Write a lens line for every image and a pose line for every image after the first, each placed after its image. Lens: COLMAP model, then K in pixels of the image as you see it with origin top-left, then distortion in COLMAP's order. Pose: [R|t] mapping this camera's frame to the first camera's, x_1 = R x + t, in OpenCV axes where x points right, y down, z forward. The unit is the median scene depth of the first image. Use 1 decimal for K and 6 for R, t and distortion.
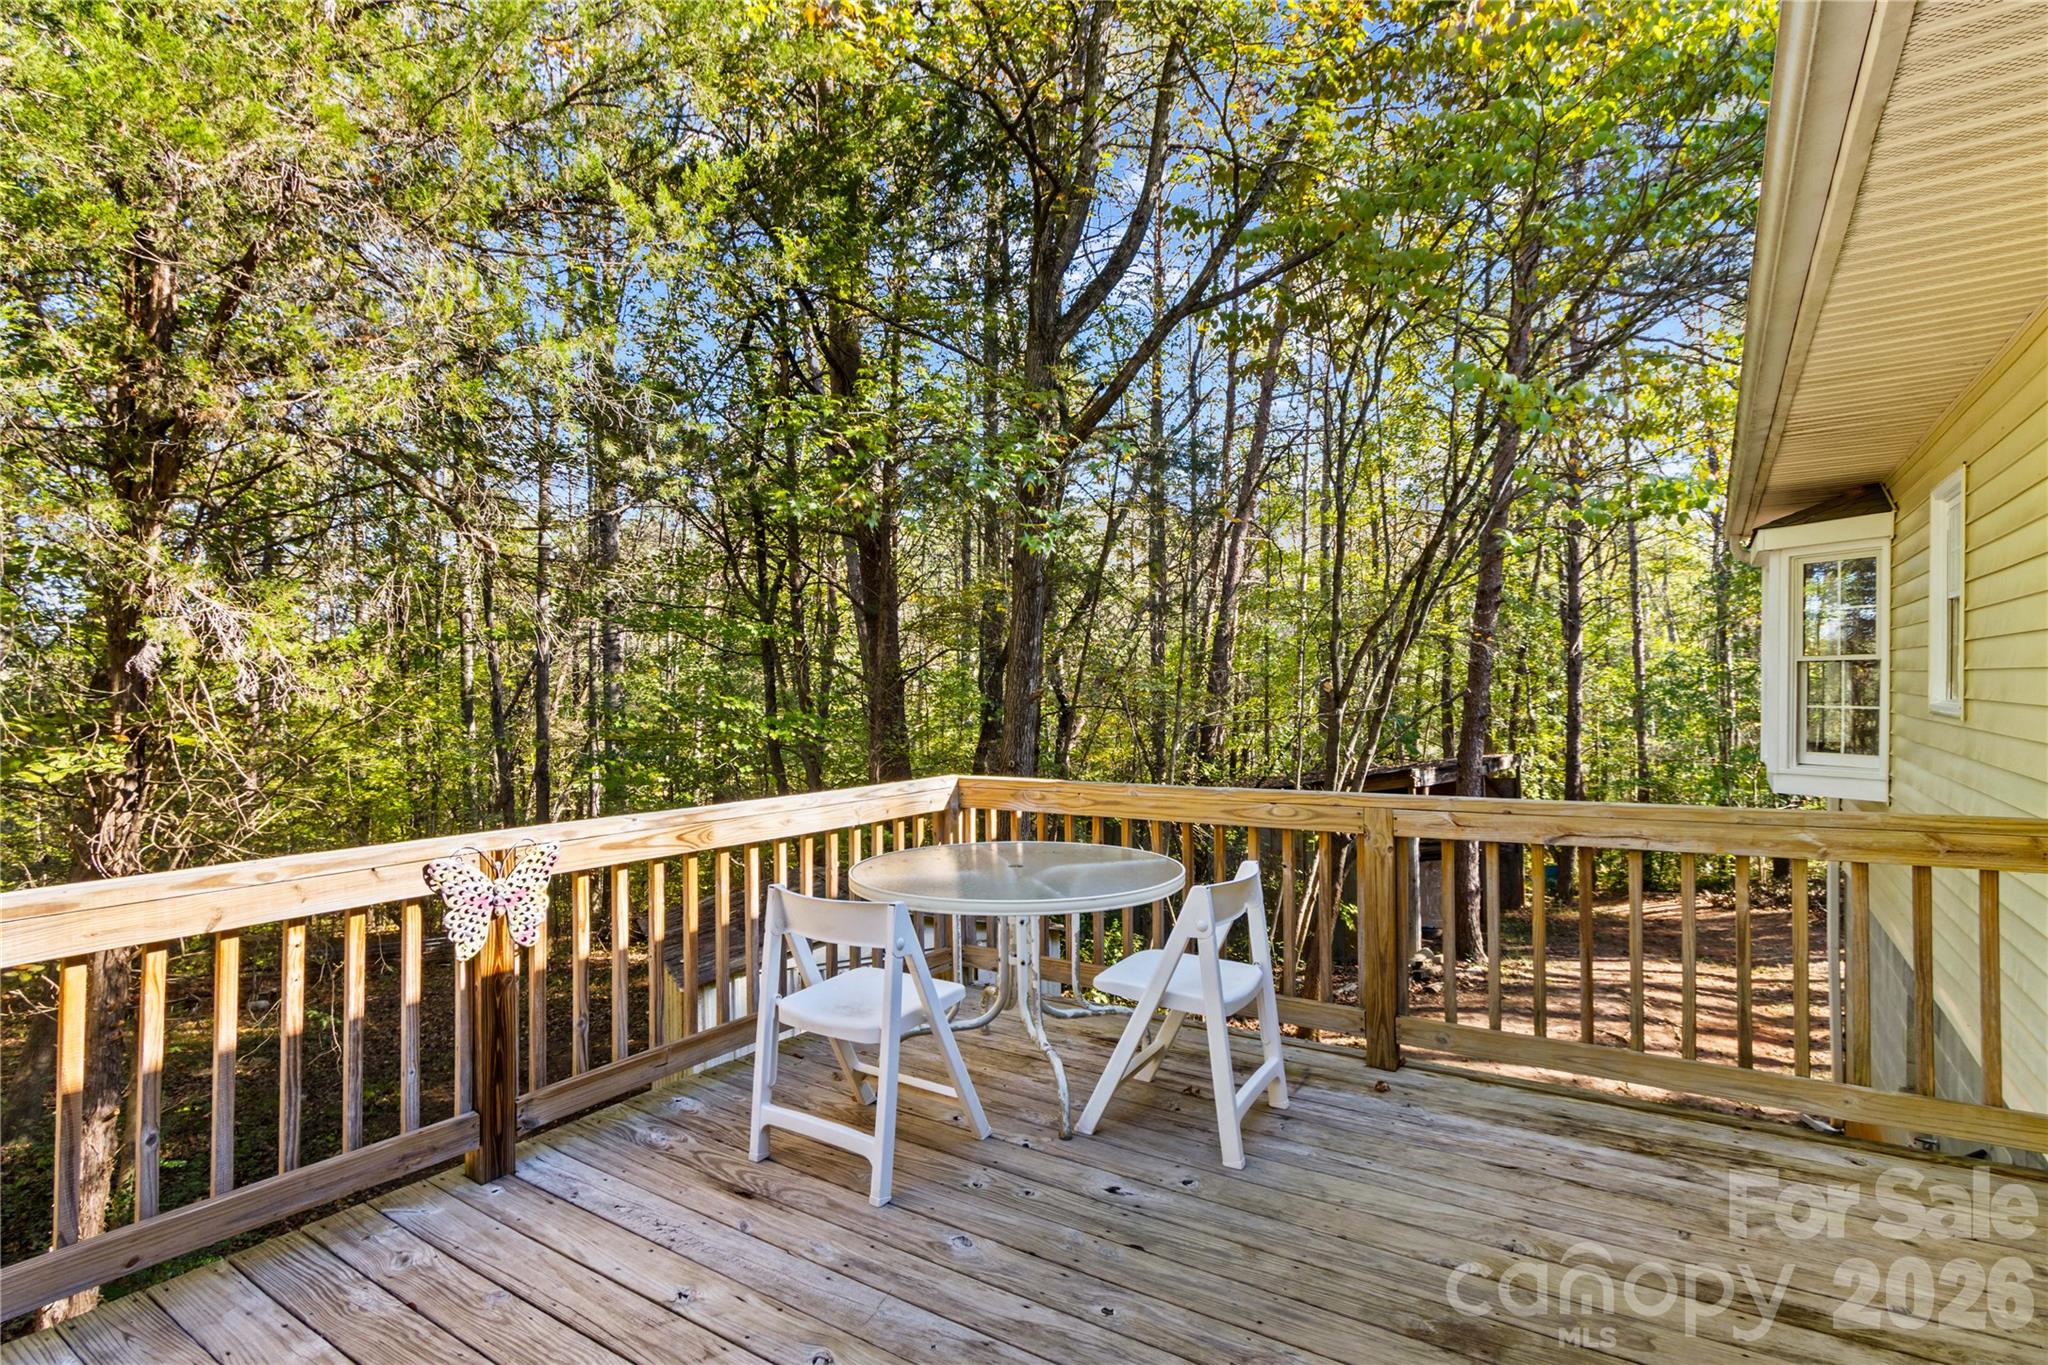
lens RADIAL K [[1030.5, 0, 1024.4], [0, 1030.5, 693.5], [0, 0, 1]] dist [-0.000333, 0.001446]
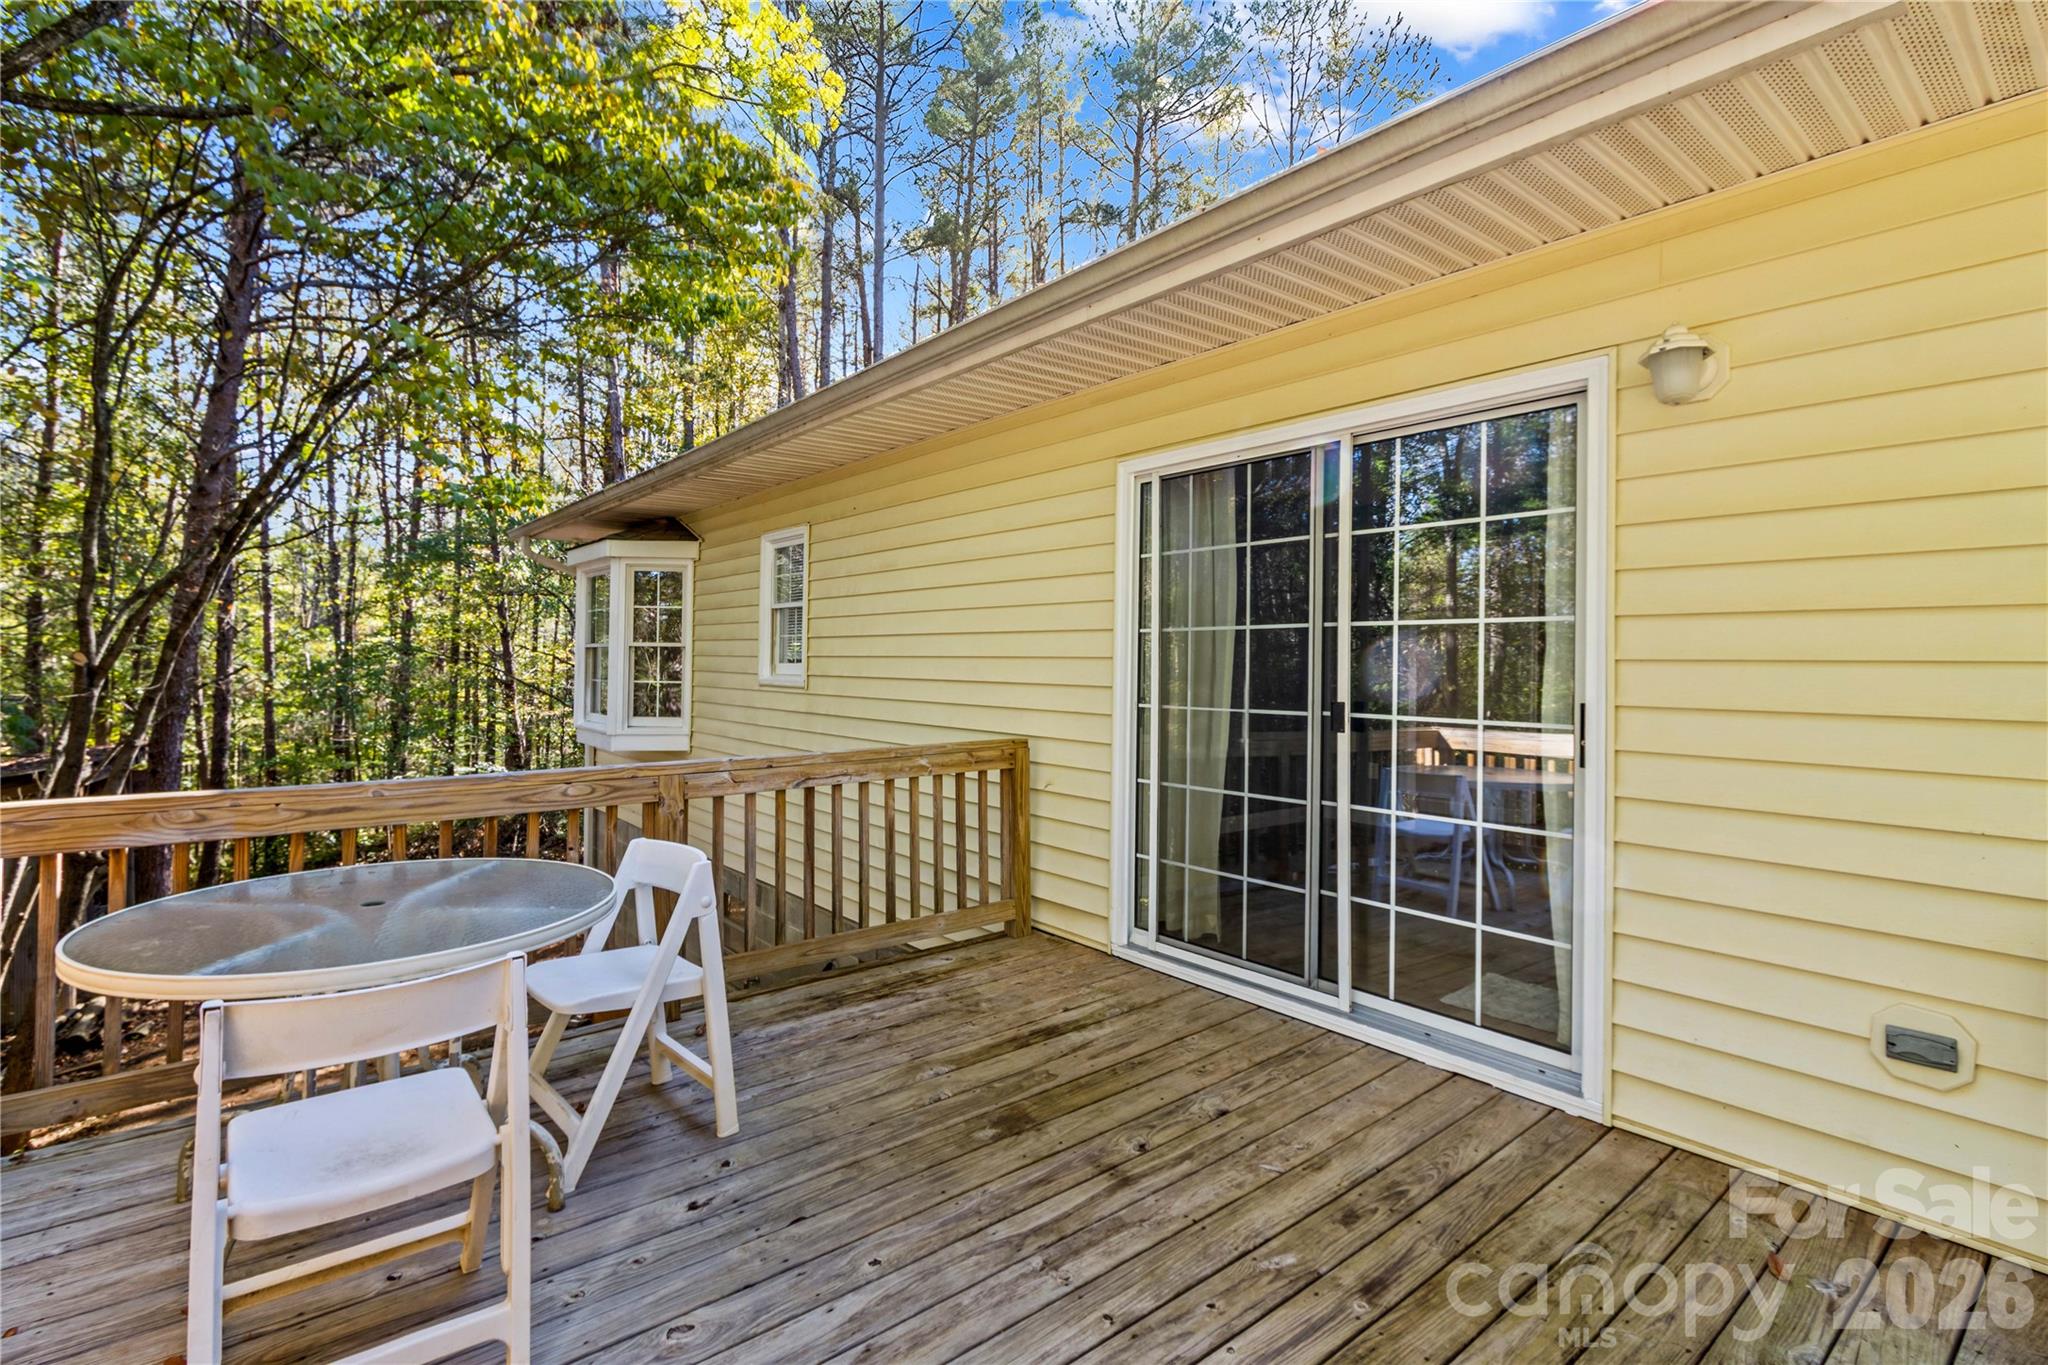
lens RADIAL K [[964.2, 0, 1031.2], [0, 964.2, 646.7], [0, 0, 1]] dist [0.012265, -0.005945]
pose [[0.291504, 0.029092, 0.956127, -0.467787], [-0.002821, 0.999559, -0.029554, 0.005898], [-0.956565, 0.005918, 0.291458, 0.321801]]
